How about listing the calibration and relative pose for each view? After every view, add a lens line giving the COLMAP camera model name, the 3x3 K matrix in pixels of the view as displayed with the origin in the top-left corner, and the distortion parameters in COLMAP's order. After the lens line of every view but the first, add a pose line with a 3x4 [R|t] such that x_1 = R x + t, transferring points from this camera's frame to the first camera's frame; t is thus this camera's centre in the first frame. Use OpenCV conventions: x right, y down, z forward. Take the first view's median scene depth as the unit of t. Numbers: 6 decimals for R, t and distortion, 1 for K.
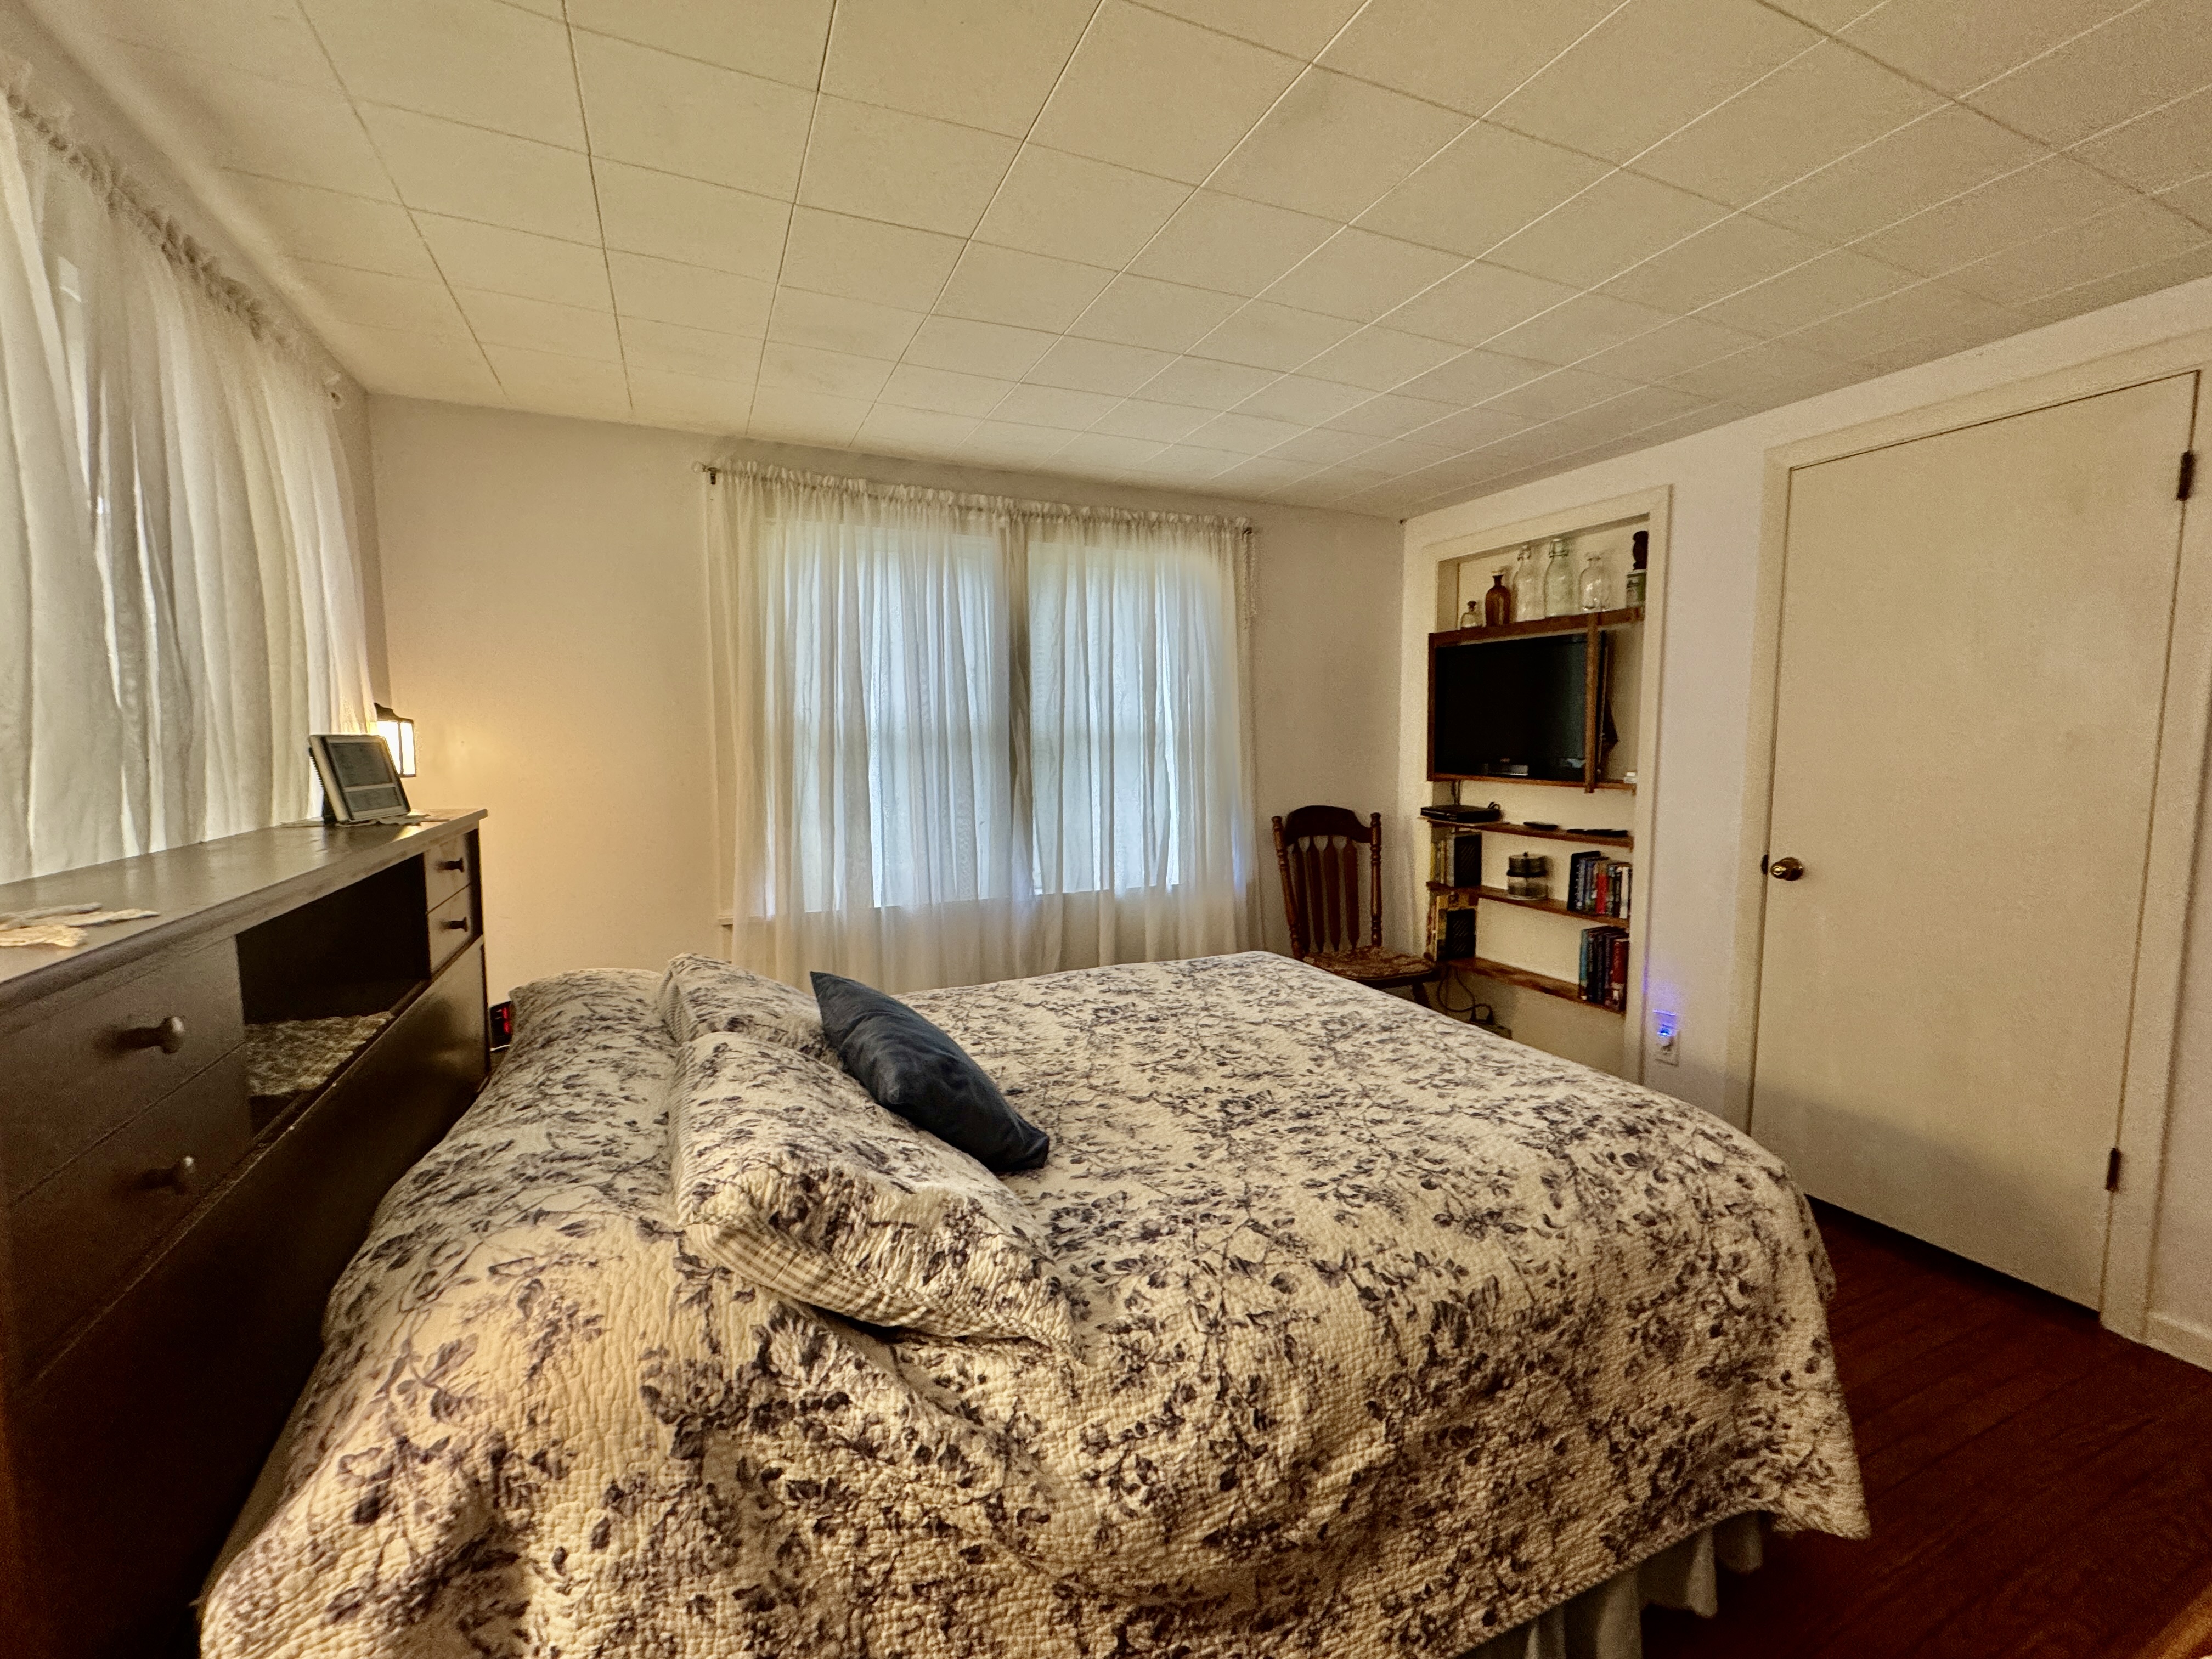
lens RADIAL K [[885.2, 0, 1106.0], [0, 885.2, 829.5], [0, 0, 1]] dist [0.000279, -0.000010]
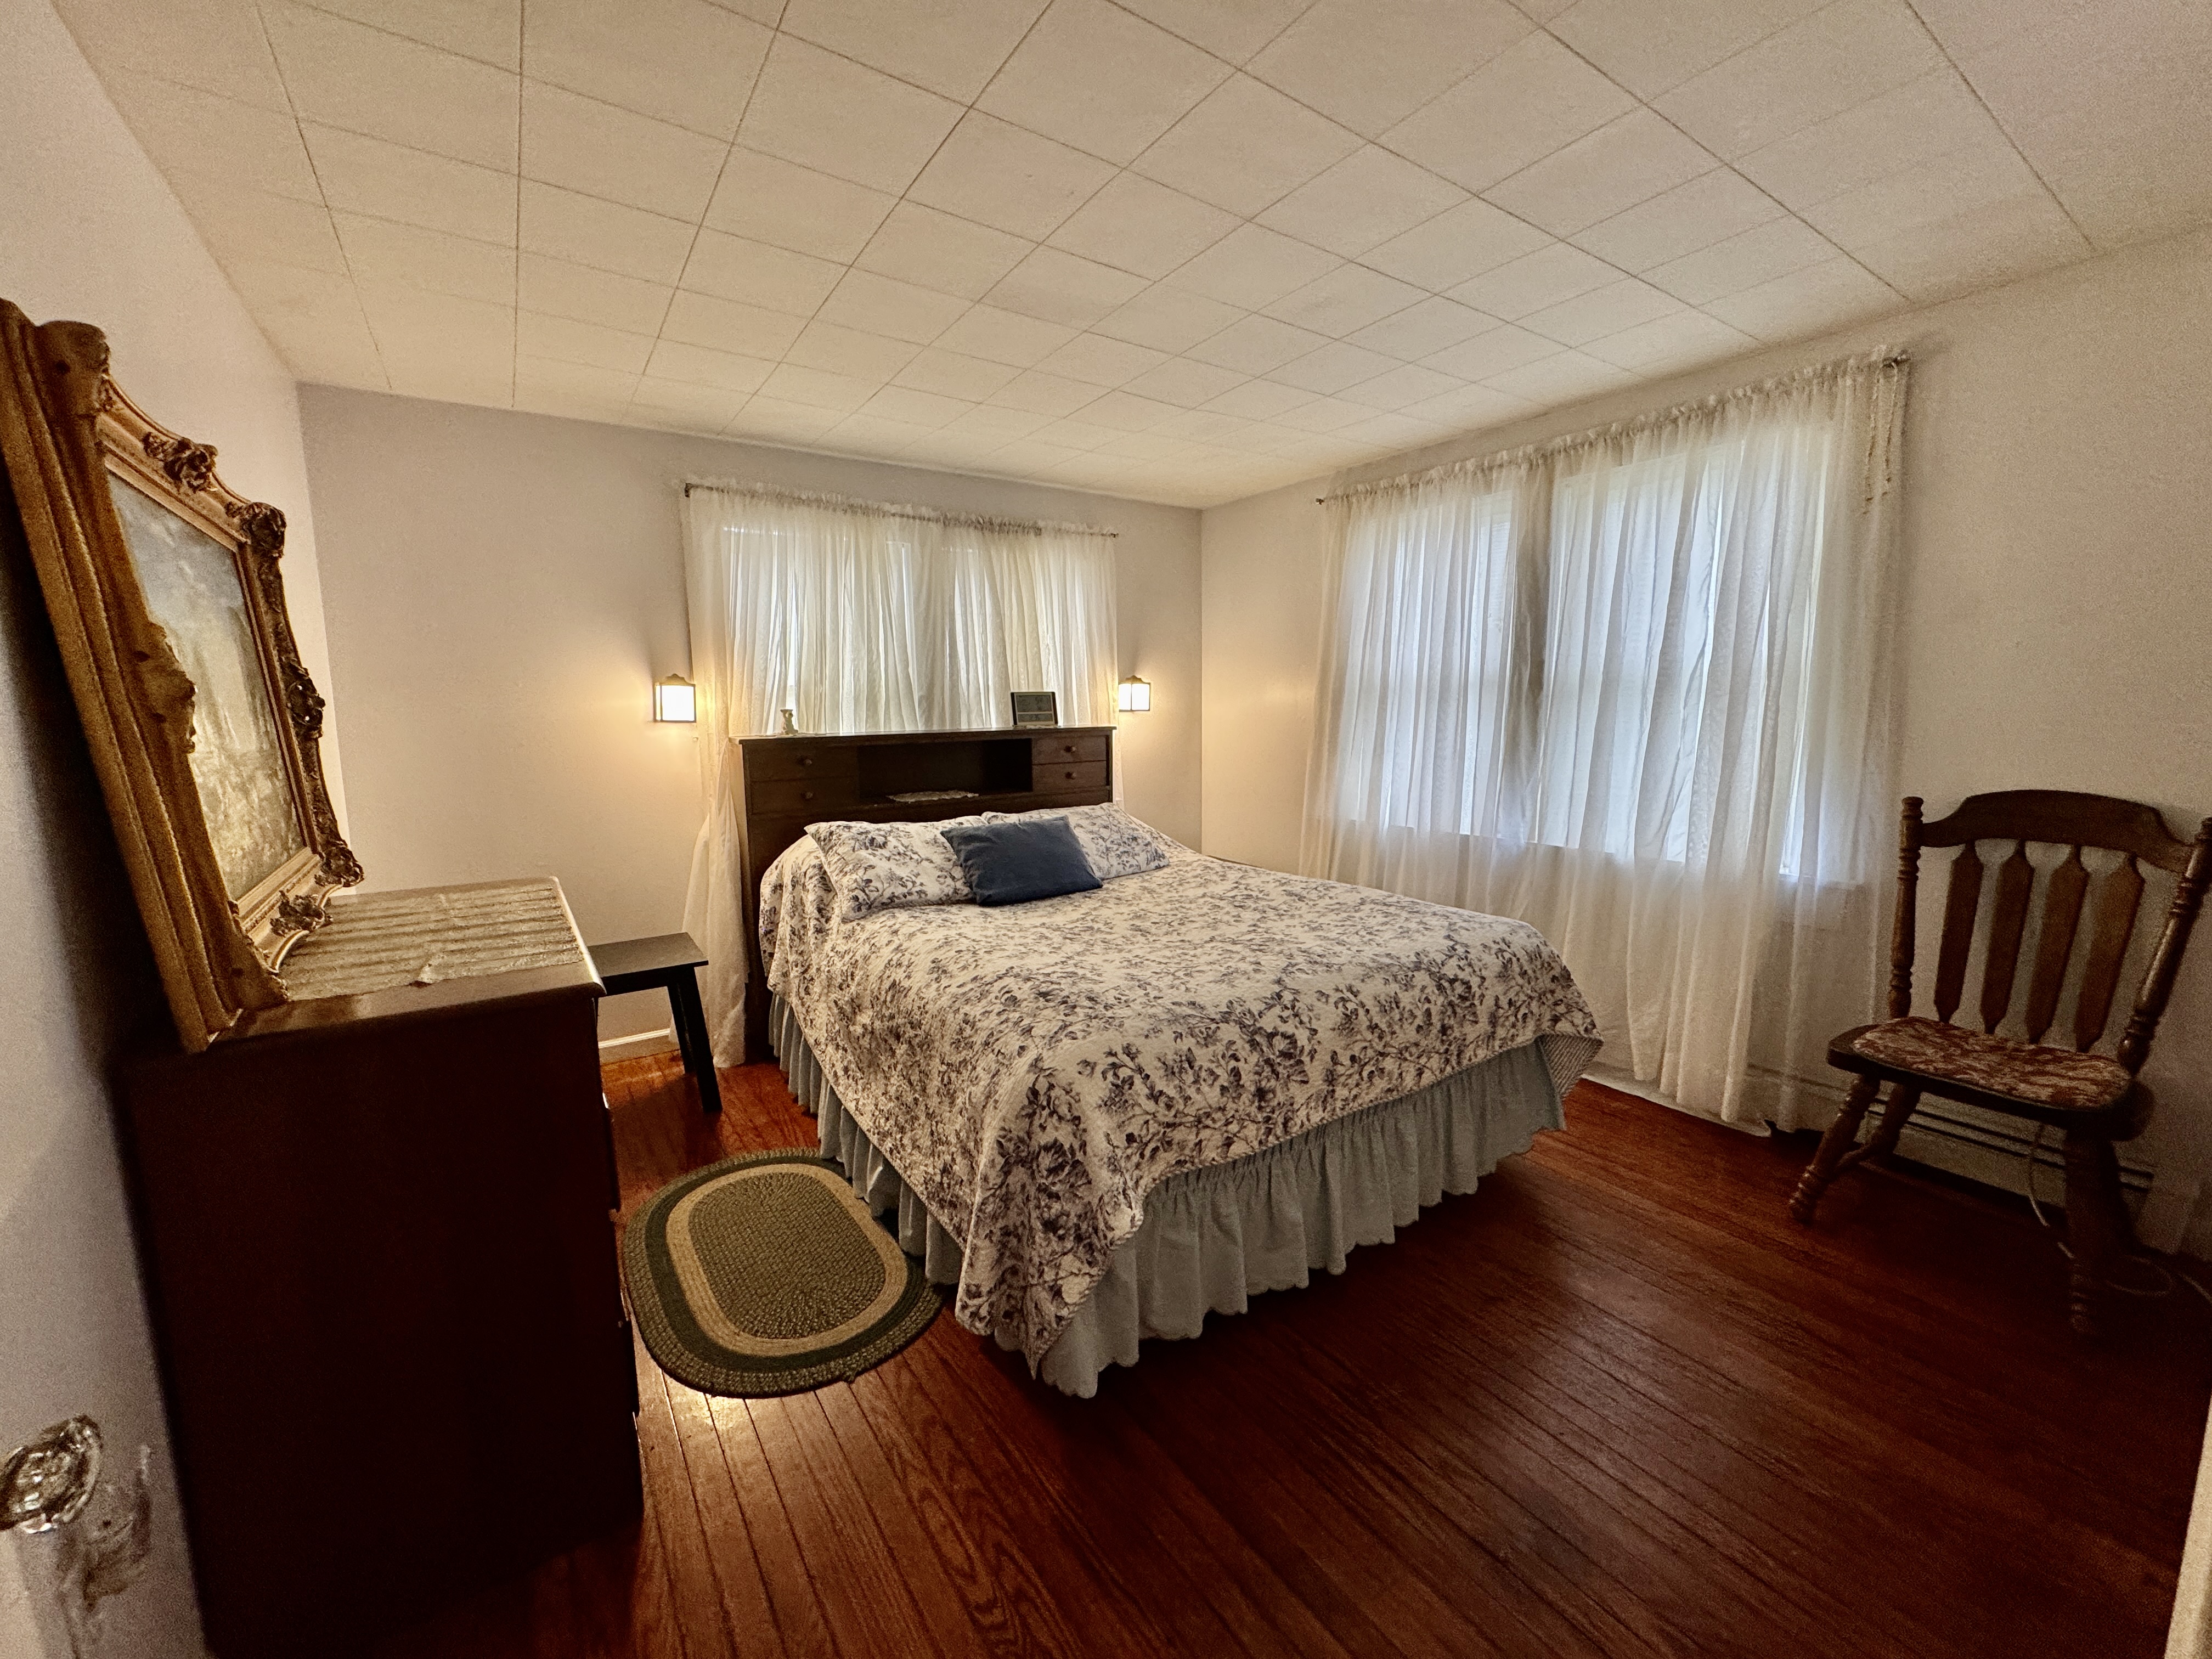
lens RADIAL K [[885.2, 0, 1106.0], [0, 885.2, 829.5], [0, 0, 1]] dist [0.000279, -0.000010]
pose [[0.187975, 0.136198, -0.972685, 1.130193], [-0.097888, 0.988006, 0.119426, -0.029976], [0.977284, 0.072765, 0.199052, 0.516738]]
